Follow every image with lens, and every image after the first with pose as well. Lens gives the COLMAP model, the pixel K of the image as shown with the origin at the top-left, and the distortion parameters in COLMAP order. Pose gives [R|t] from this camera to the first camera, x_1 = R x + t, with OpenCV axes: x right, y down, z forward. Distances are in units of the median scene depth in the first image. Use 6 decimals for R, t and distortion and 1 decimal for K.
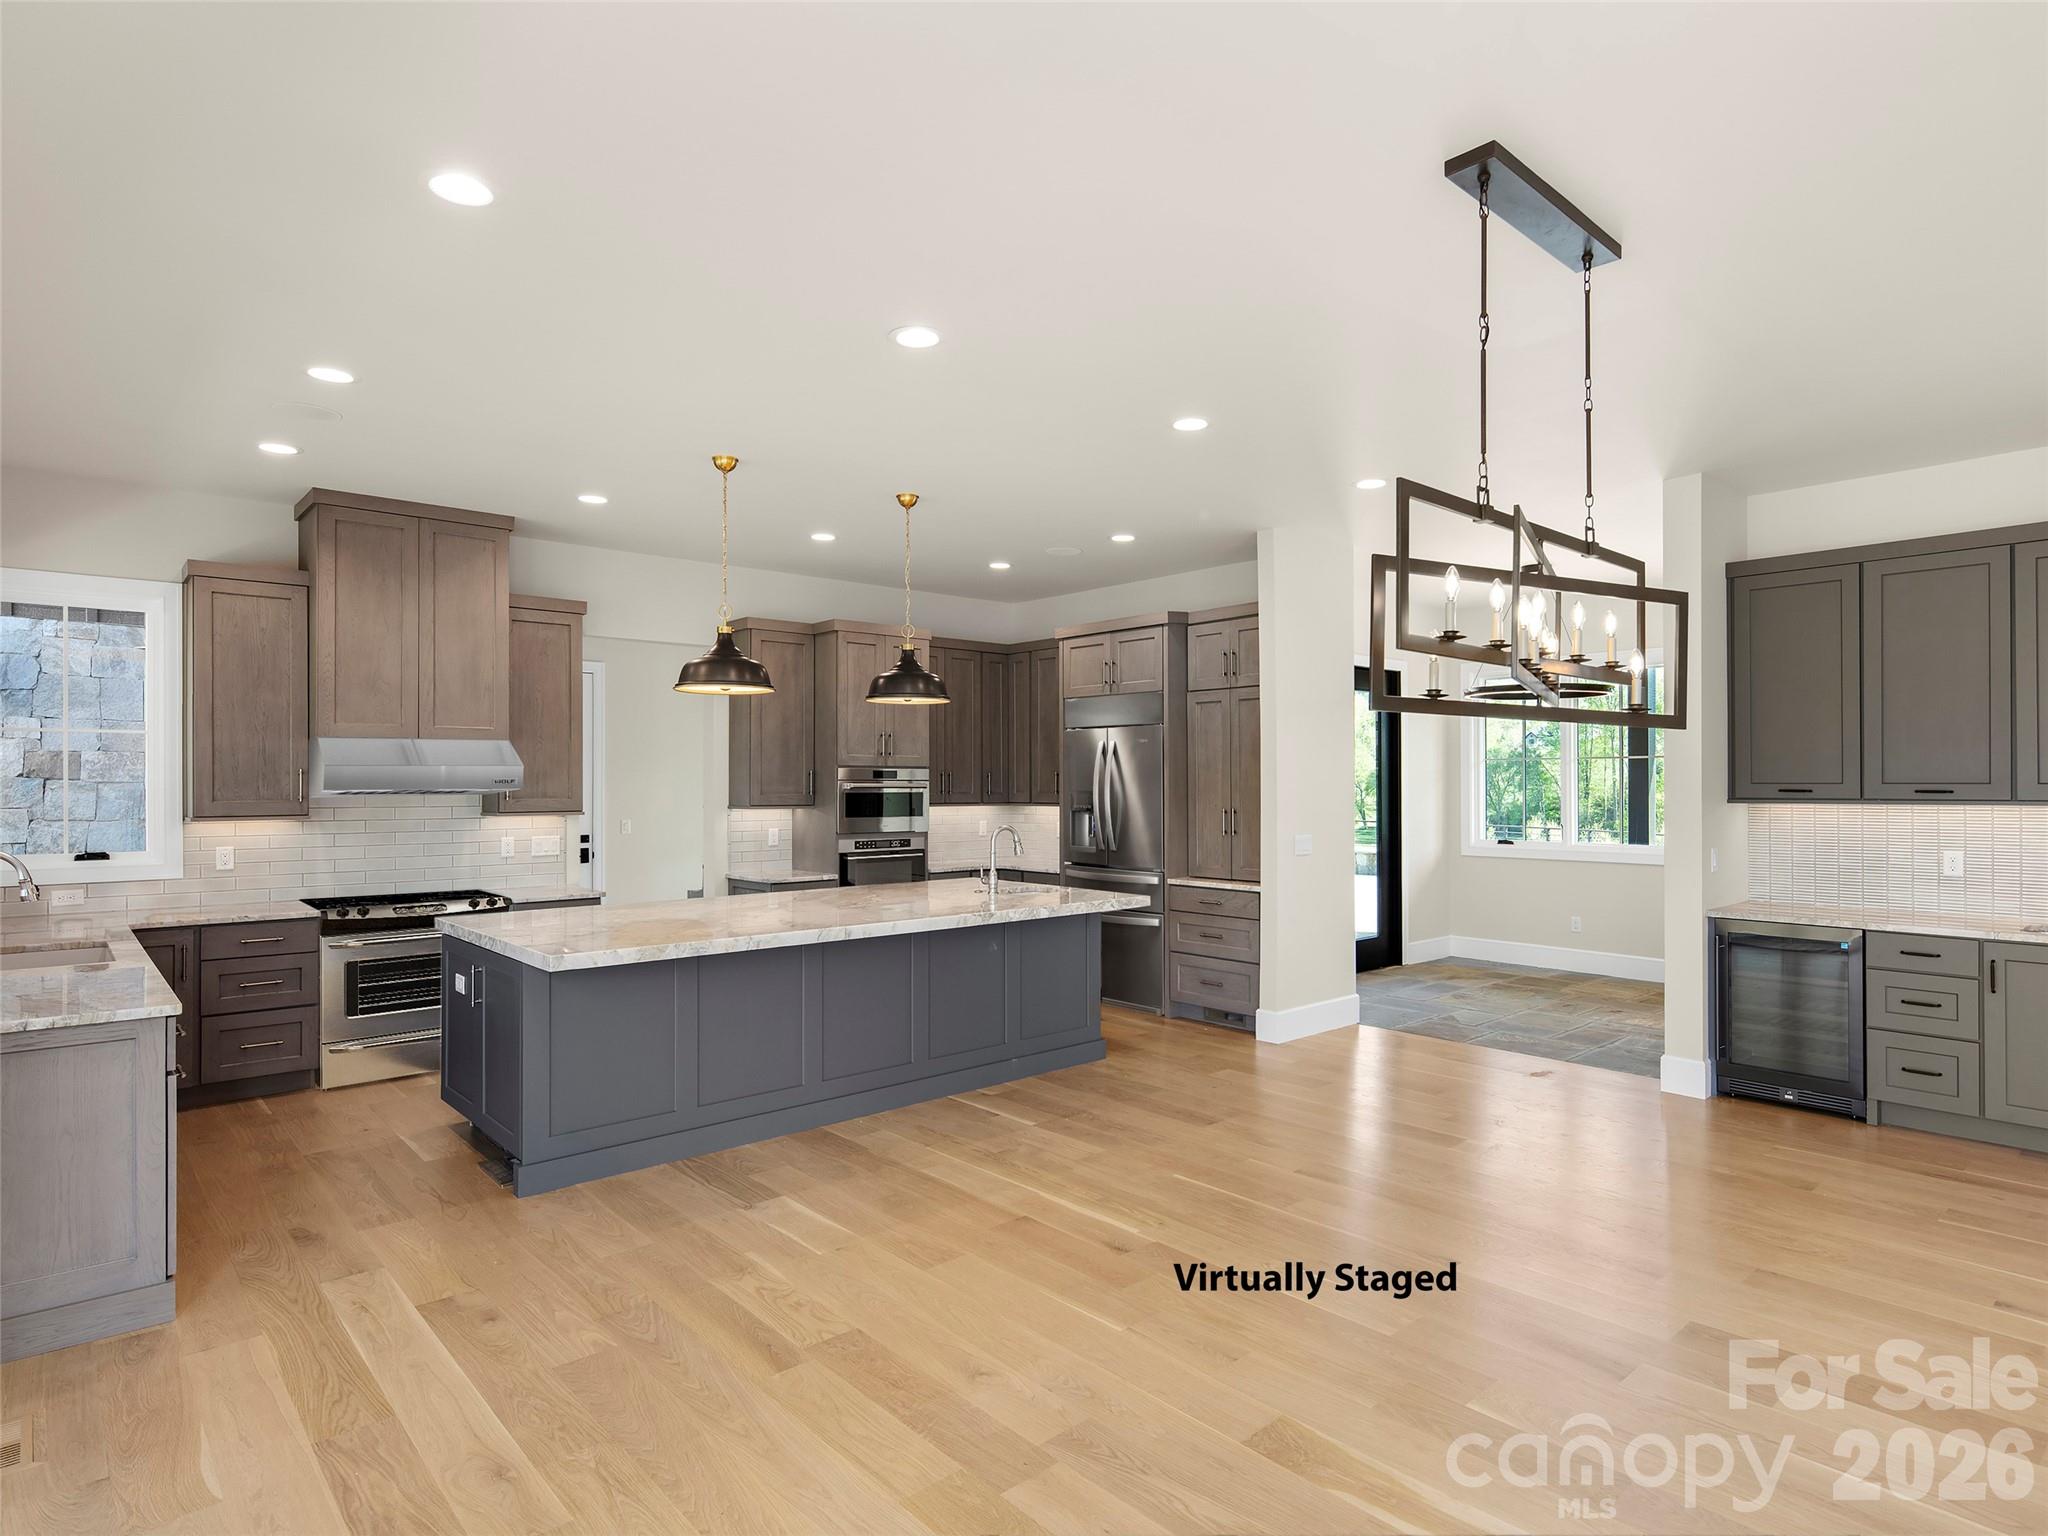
lens RADIAL K [[1121.1, 0, 1057.3], [0, 1121.1, 777.6], [0, 0, 1]] dist [0.001616, 0.000372]
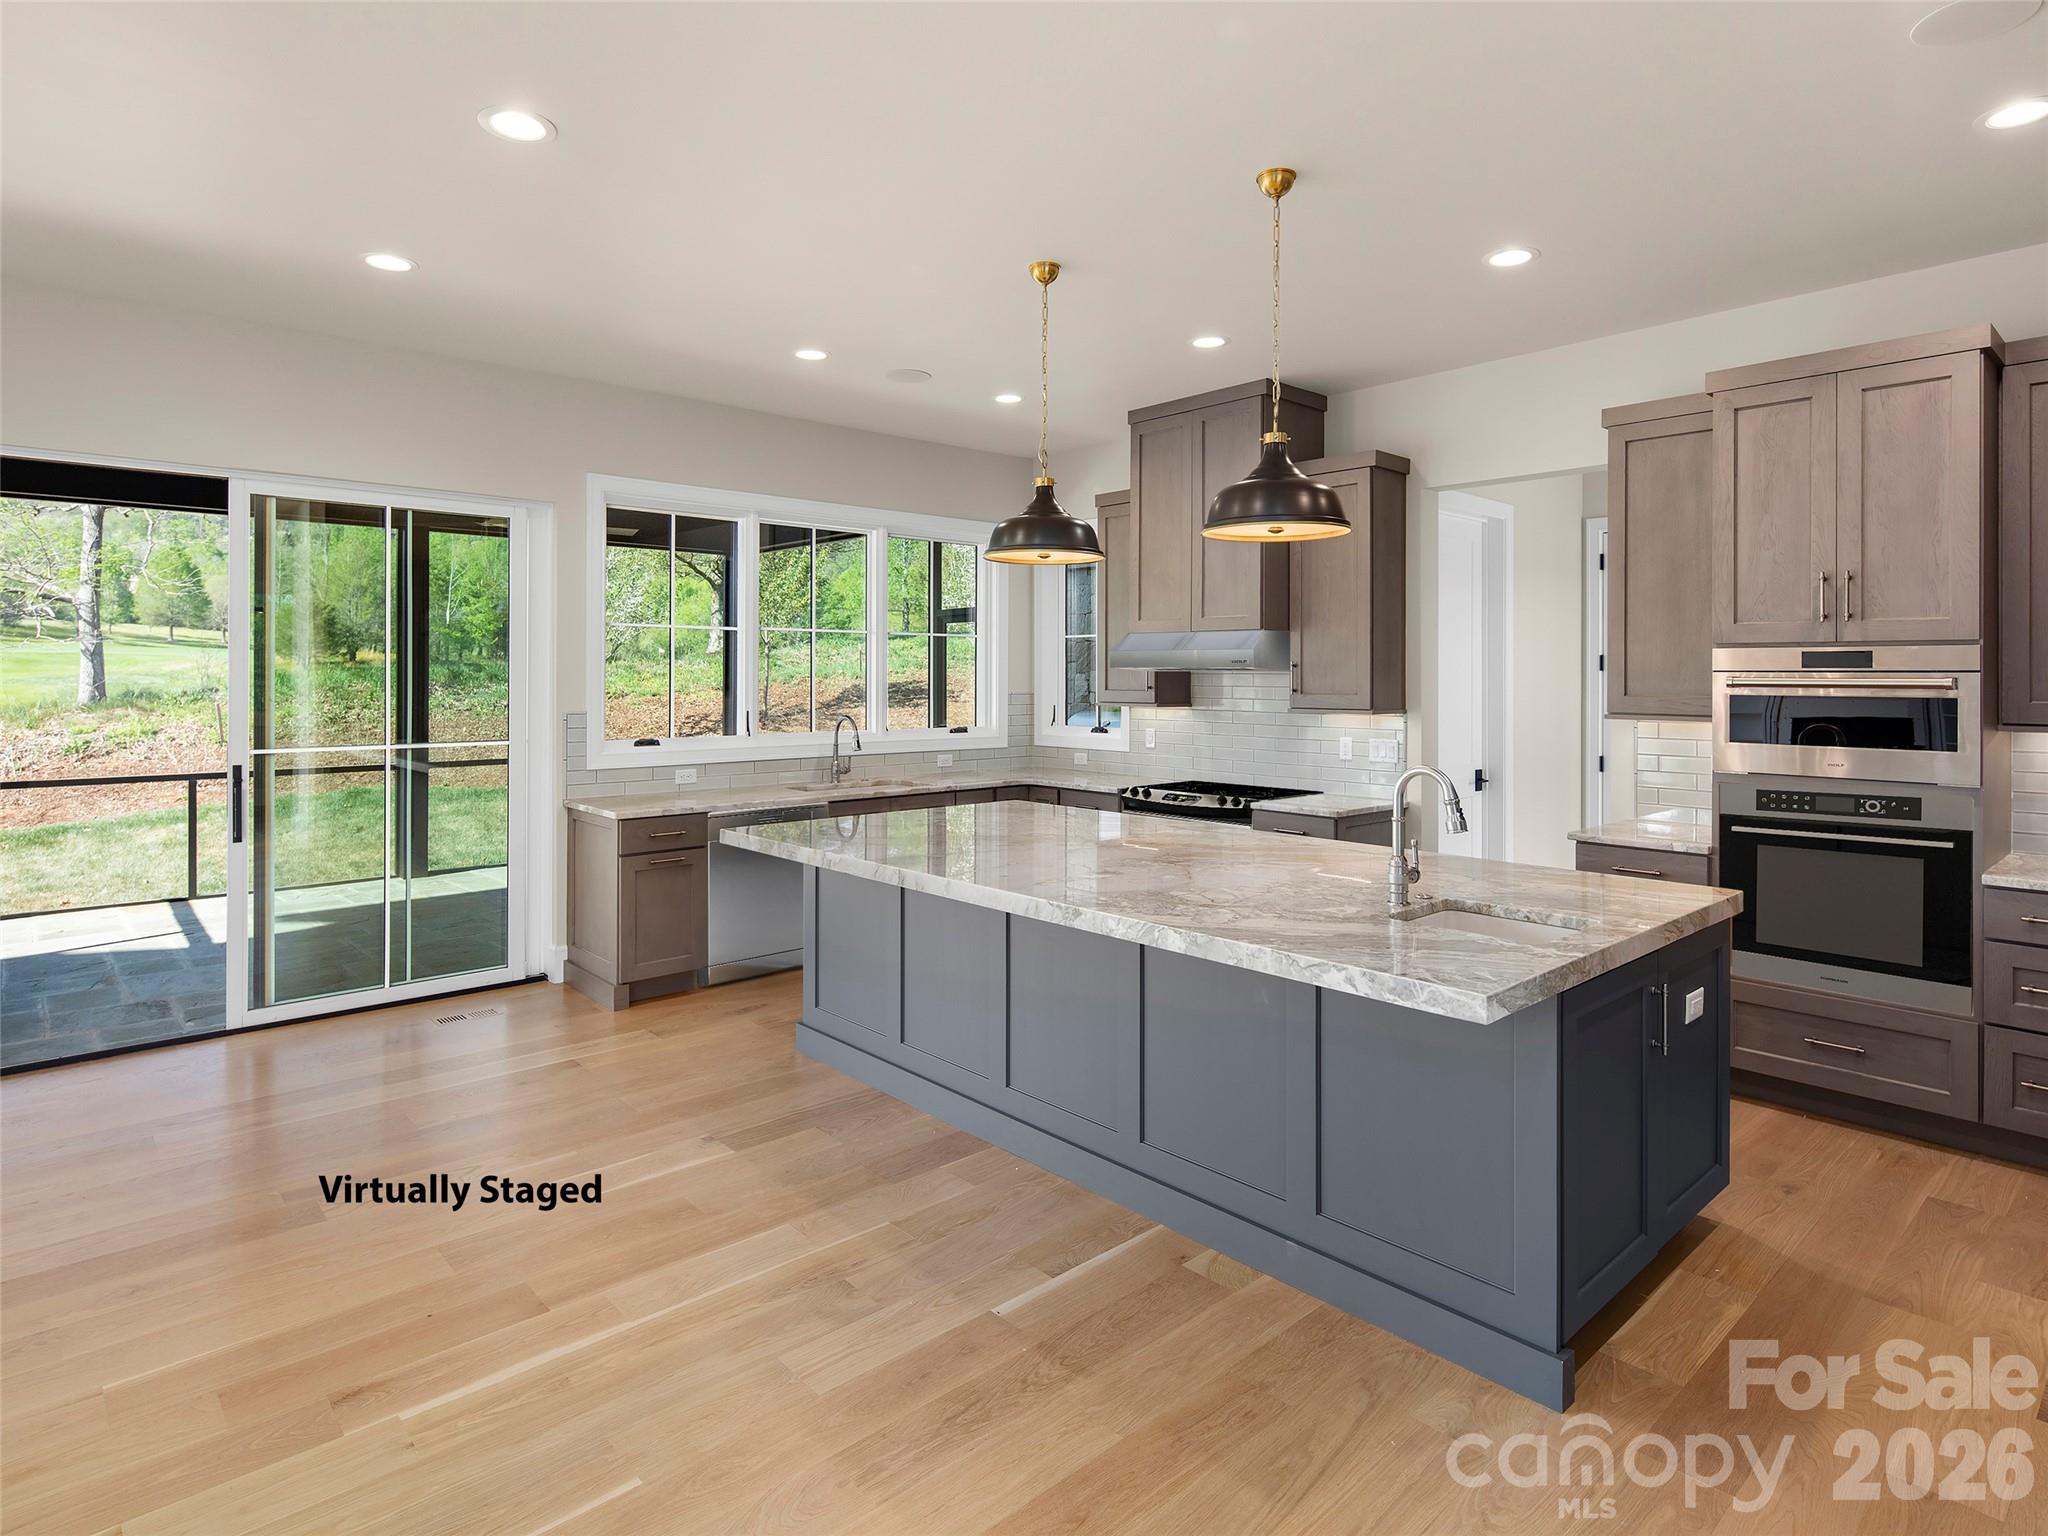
lens RADIAL K [[1123.7, 0, 1051.3], [0, 1123.7, 671.3], [0, 0, 1]] dist [0.000795, 0.000340]
pose [[0.007308, -0.003937, -0.999966, 0.429640], [0.001894, 0.999991, -0.003924, 0.005062], [0.999972, -0.001865, 0.007315, 0.851866]]
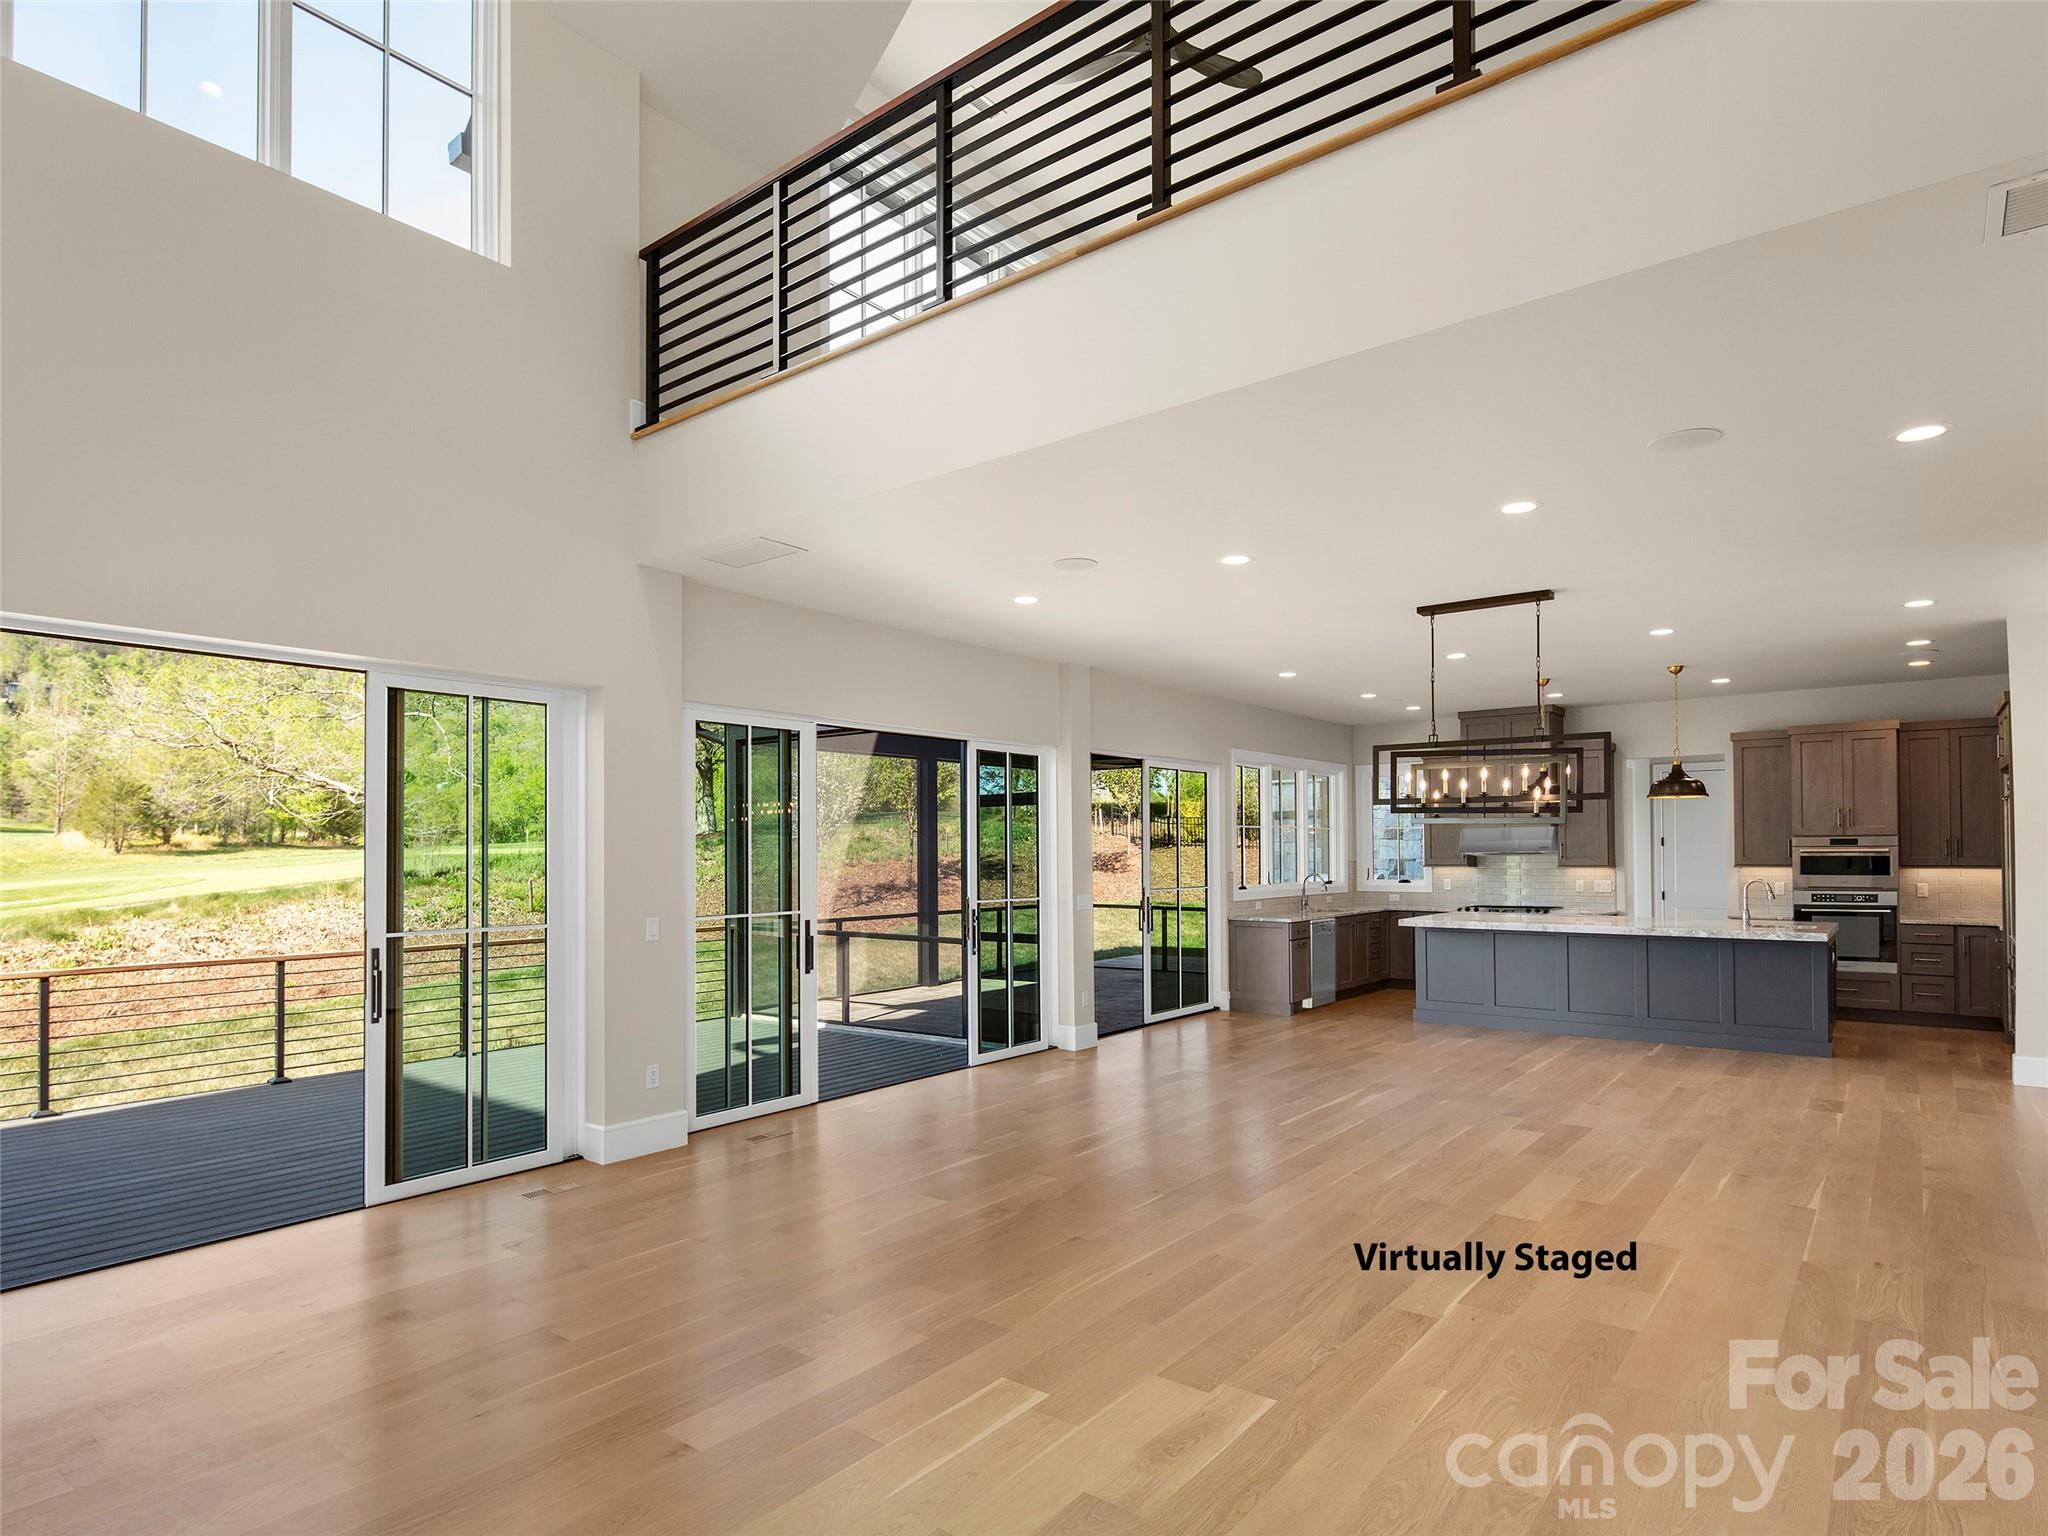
lens RADIAL K [[1118.0, 0, 1039.6], [0, 1118.0, 832.7], [0, 0, 1]] dist [0.002098, -0.000874]
pose [[0.165485, -0.017842, -0.986051, 1.222280], [0.010587, 0.999811, -0.016315, -0.002109], [0.986155, -0.007739, 0.165643, -0.135710]]
